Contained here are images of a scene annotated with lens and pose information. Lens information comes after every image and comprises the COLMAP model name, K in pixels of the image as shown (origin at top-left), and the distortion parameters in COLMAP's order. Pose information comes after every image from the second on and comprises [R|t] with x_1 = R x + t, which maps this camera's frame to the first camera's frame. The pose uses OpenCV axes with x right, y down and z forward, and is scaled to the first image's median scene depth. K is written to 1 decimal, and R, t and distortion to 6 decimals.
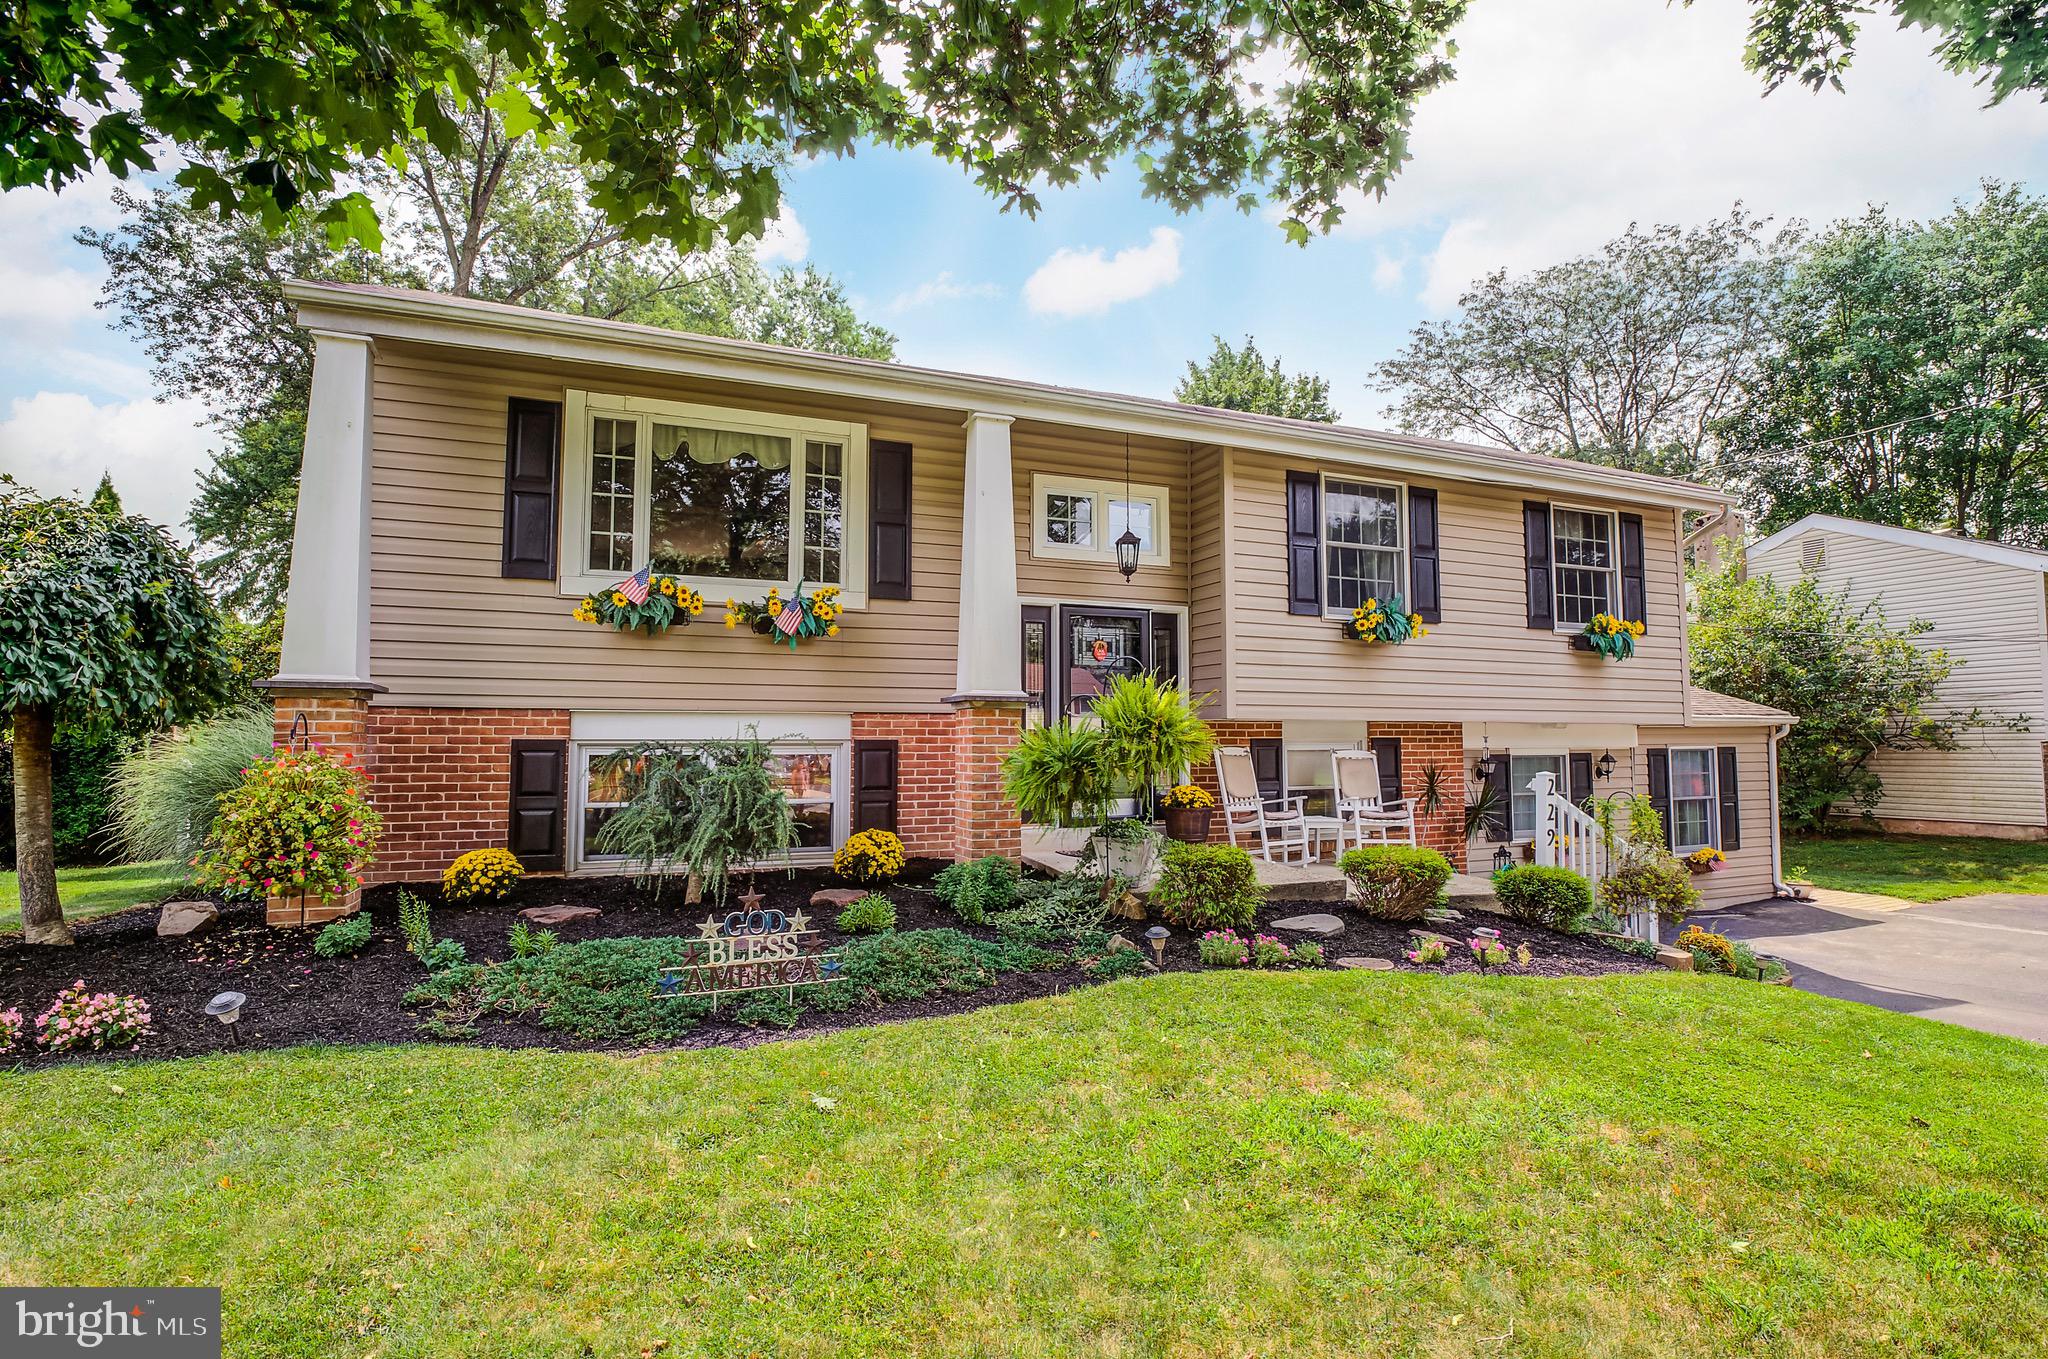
lens RADIAL K [[990.2, 0, 1025.2], [0, 990.2, 680.7], [0, 0, 1]] dist [-0.026366, -0.000084]
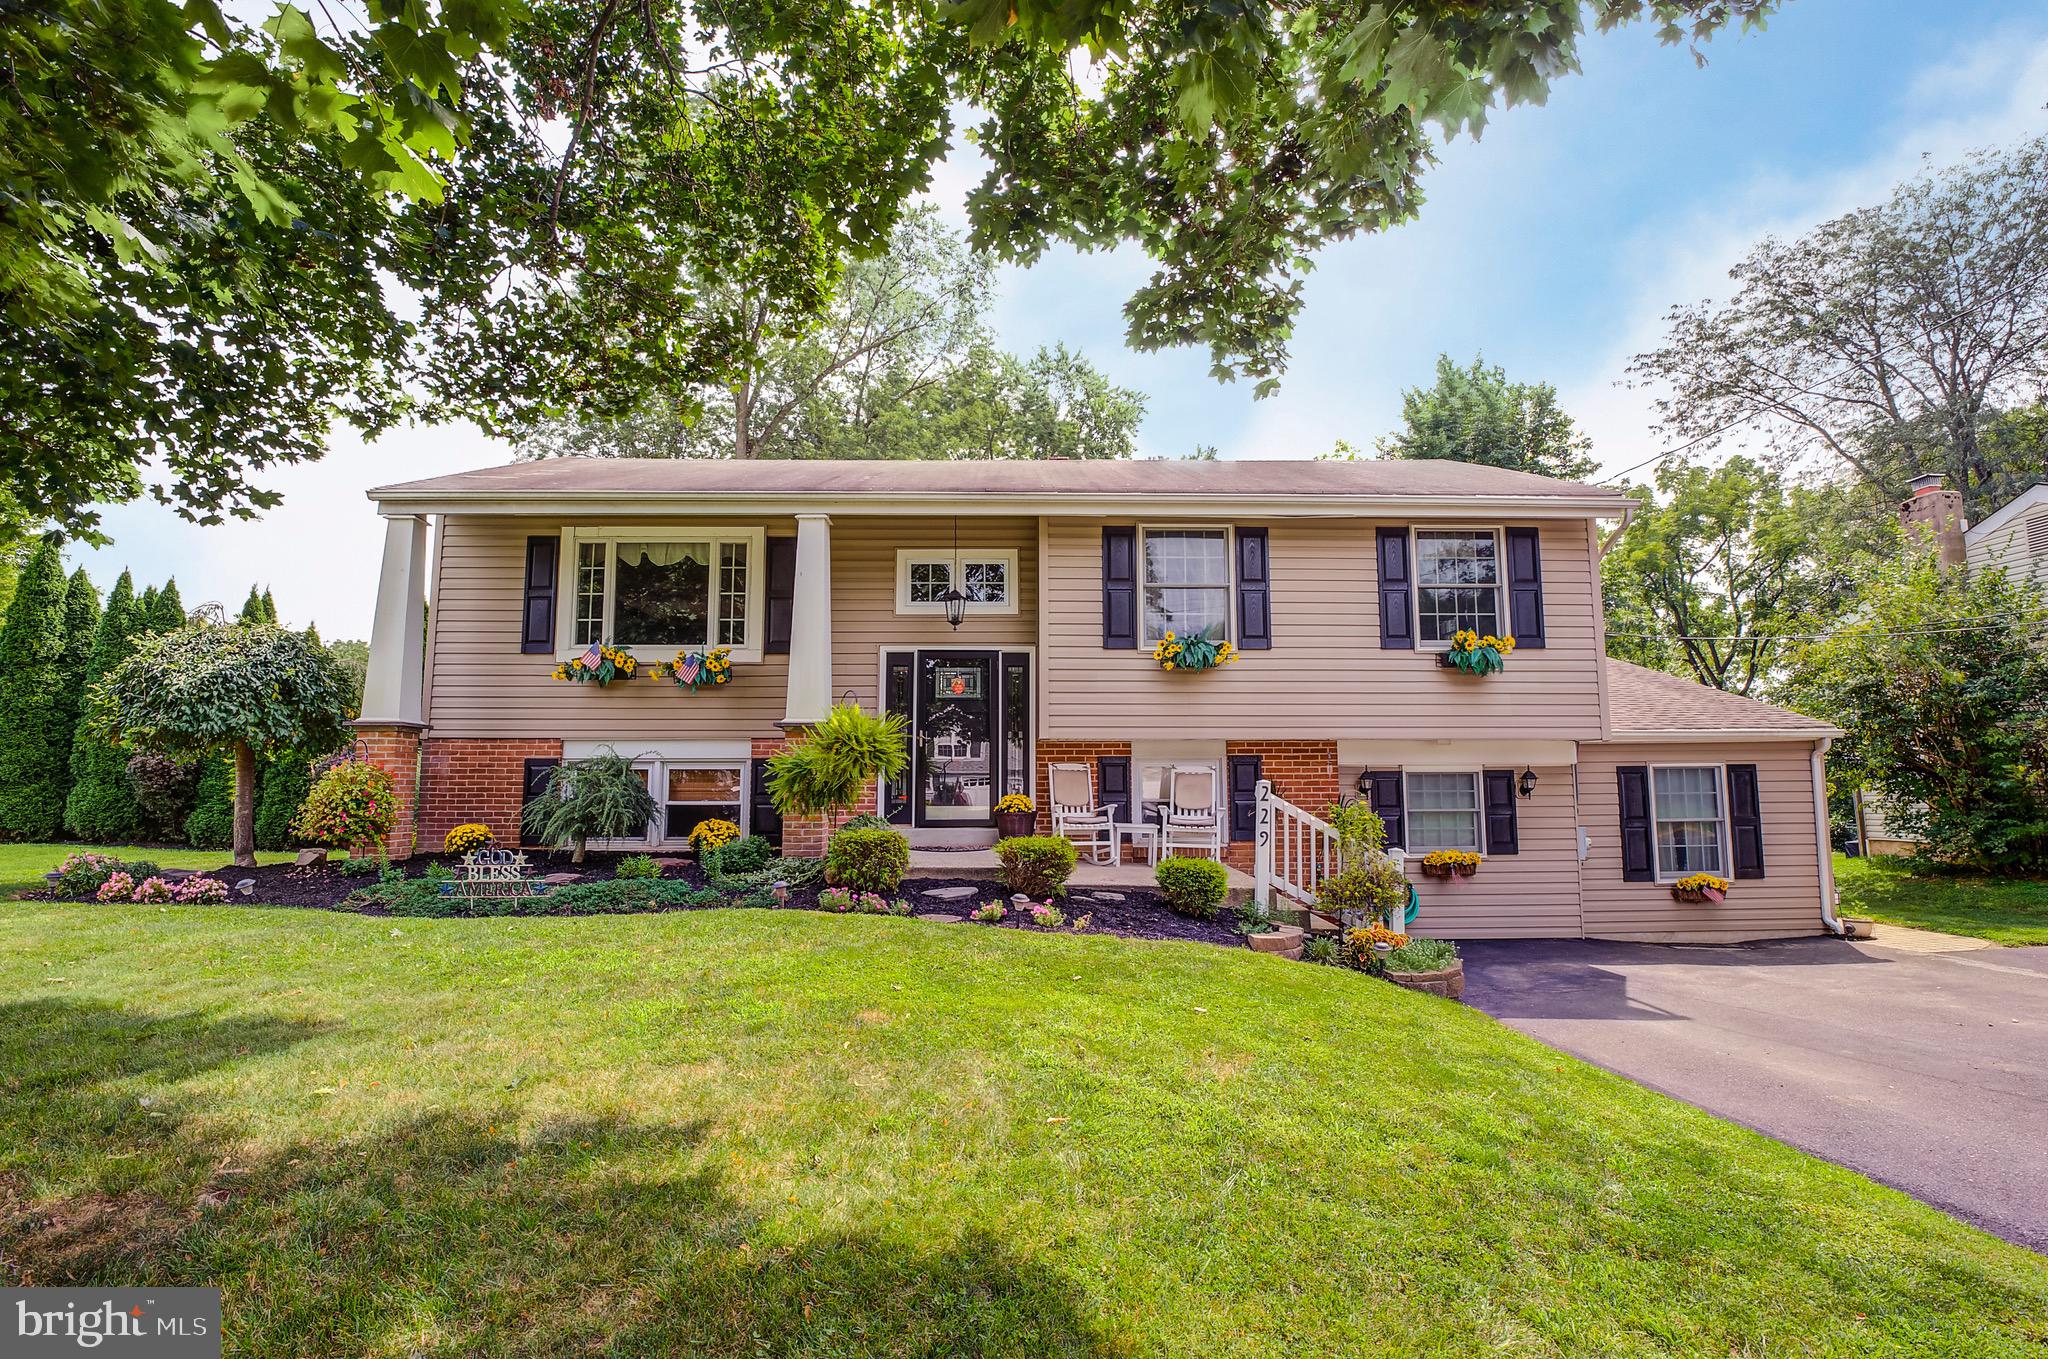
lens RADIAL K [[990.2, 0, 1027.7], [0, 990.2, 680.0], [0, 0, 1]] dist [-0.026366, -0.000084]
pose [[0.935126, -0.039840, -0.352068, 0.628245], [0.024354, 0.998536, -0.048307, 0.025687], [0.353477, 0.036599, 0.934727, -0.132293]]
